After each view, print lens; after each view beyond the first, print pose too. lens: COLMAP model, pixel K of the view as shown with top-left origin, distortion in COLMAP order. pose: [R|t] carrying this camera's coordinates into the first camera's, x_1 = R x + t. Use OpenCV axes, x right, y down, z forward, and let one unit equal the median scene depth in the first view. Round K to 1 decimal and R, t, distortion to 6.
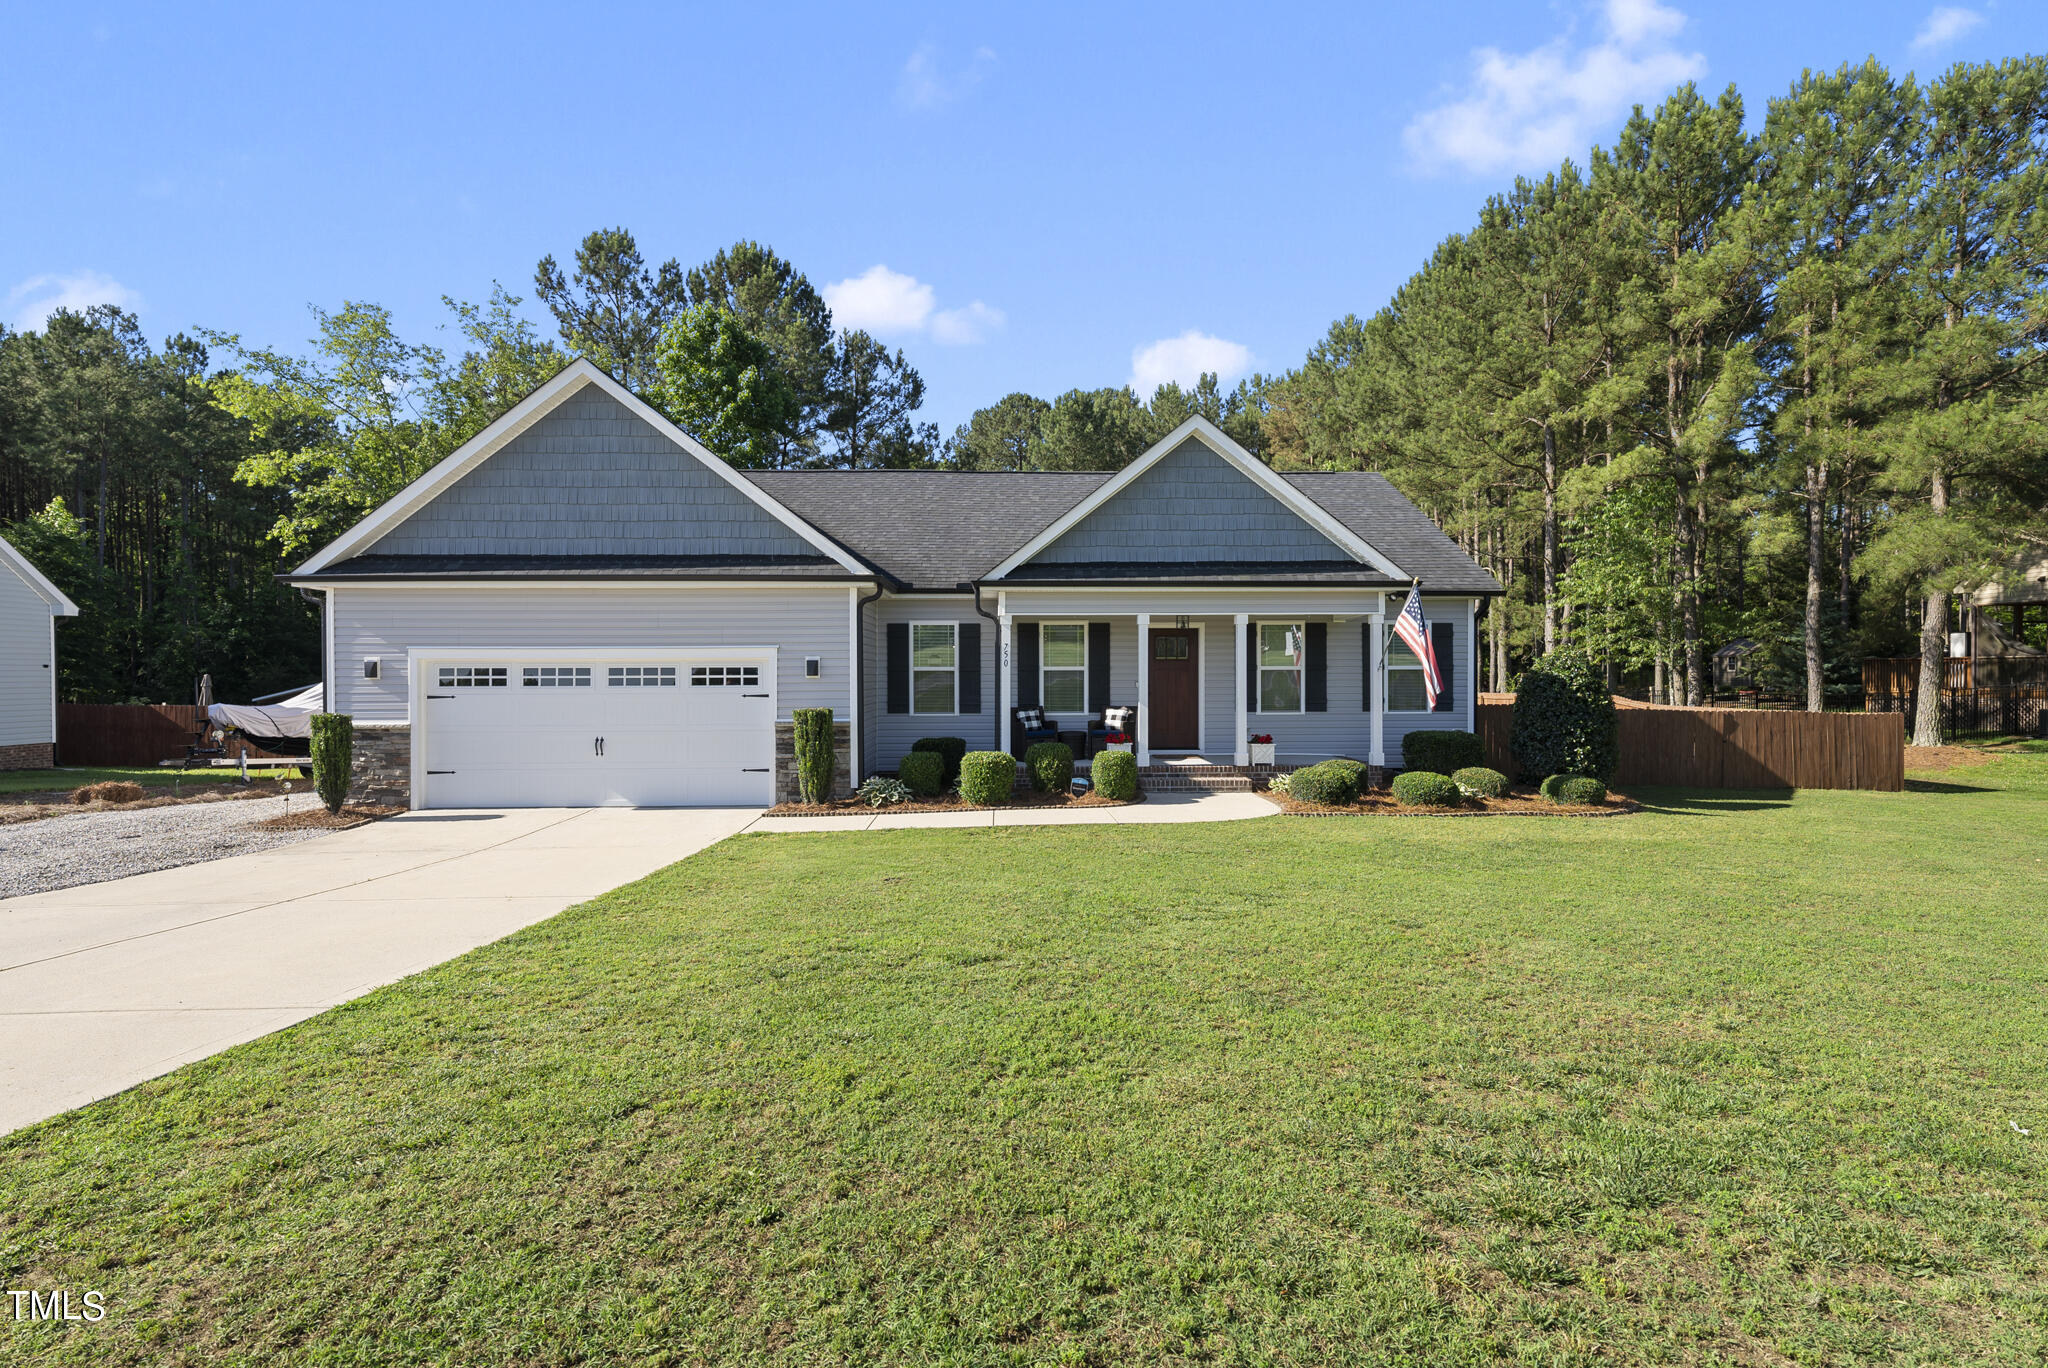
lens RADIAL K [[953.3, 0, 1024.0], [0, 953.3, 684.0], [0, 0, 1]] dist [0.000629, 0.000334]
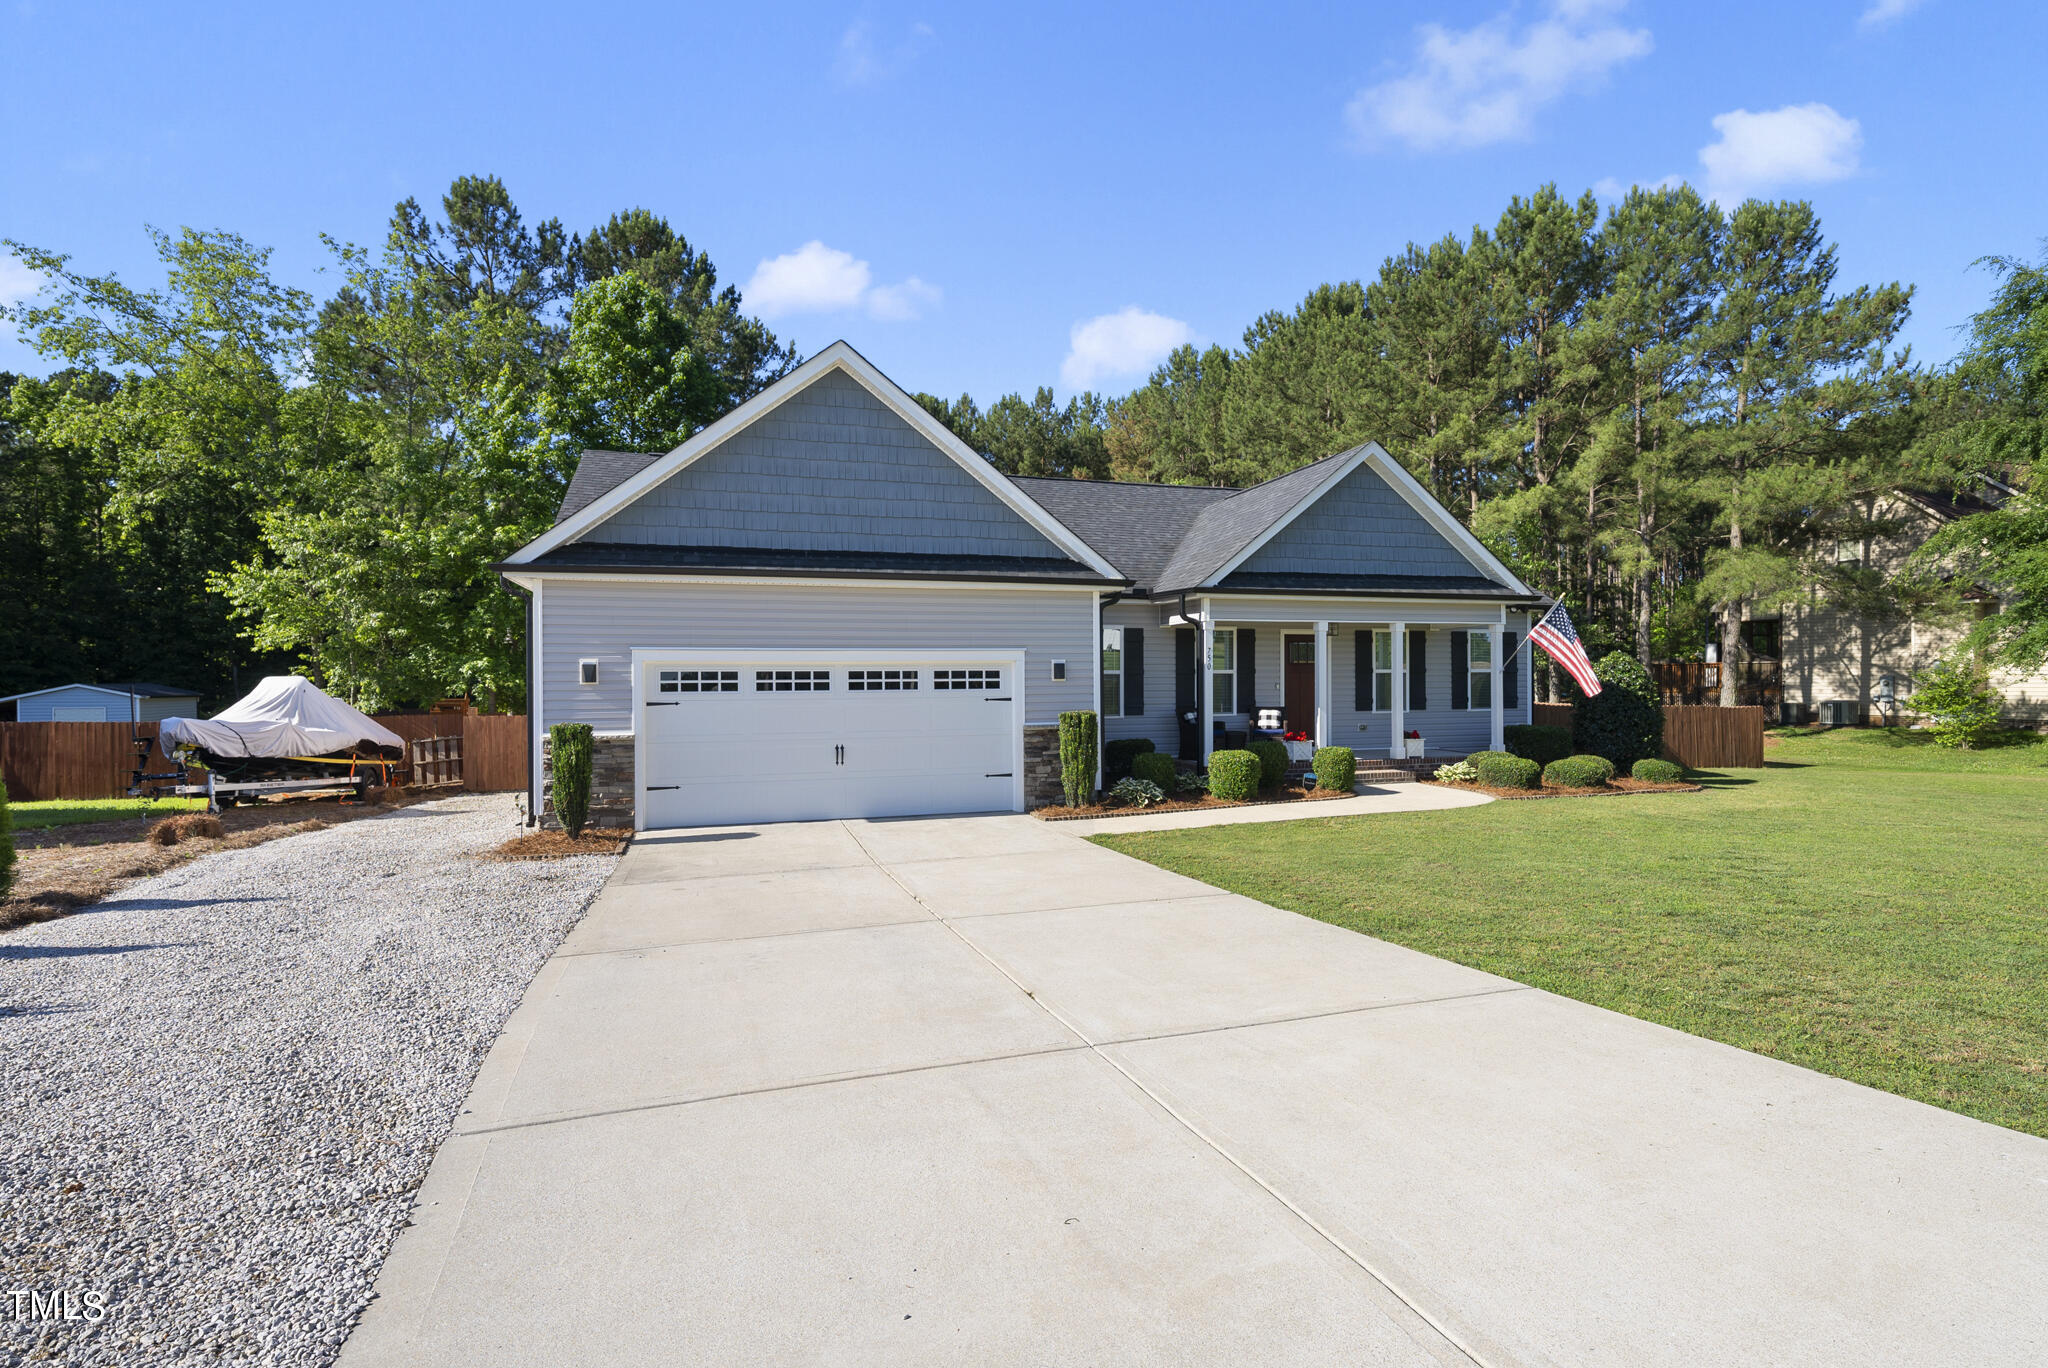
lens RADIAL K [[957.0, 0, 1019.3], [0, 957.0, 680.7], [0, 0, 1]] dist [0.002935, -0.000329]
pose [[0.964244, -0.003461, 0.264993, -0.476769], [0.005860, 0.999949, -0.008263, 0.001180], [-0.264951, 0.009520, 0.964215, 0.039528]]
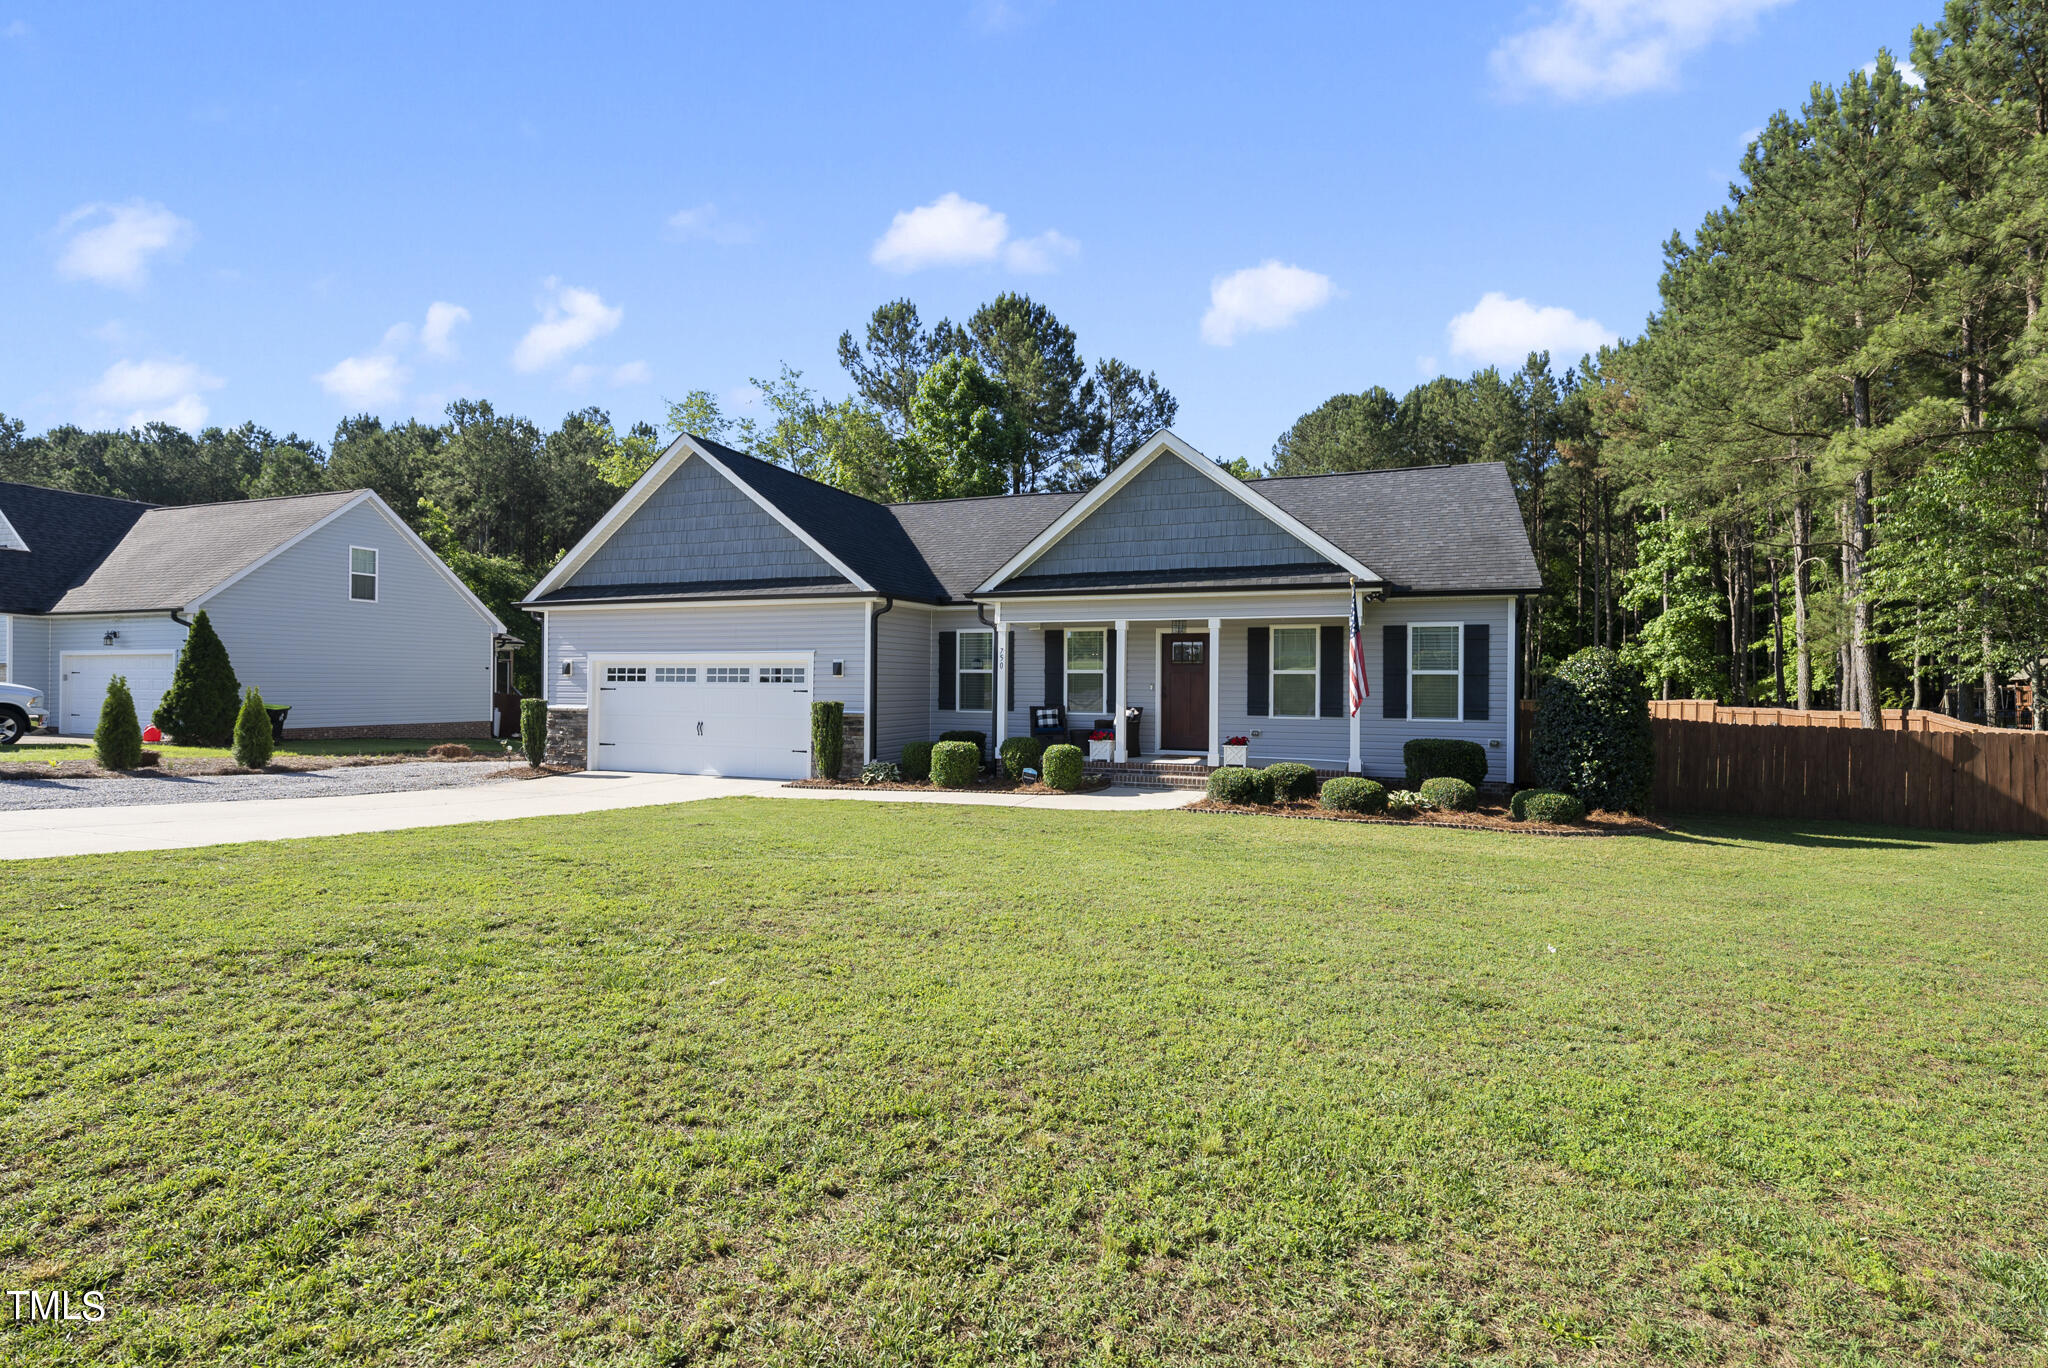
lens RADIAL K [[953.3, 0, 1024.0], [0, 953.3, 684.0], [0, 0, 1]] dist [0.000629, 0.000334]
pose [[0.922339, 0.009767, -0.386257, 0.421637], [-0.015221, 0.999823, -0.011065, 0.011424], [0.386081, 0.016085, 0.922325, -0.026833]]
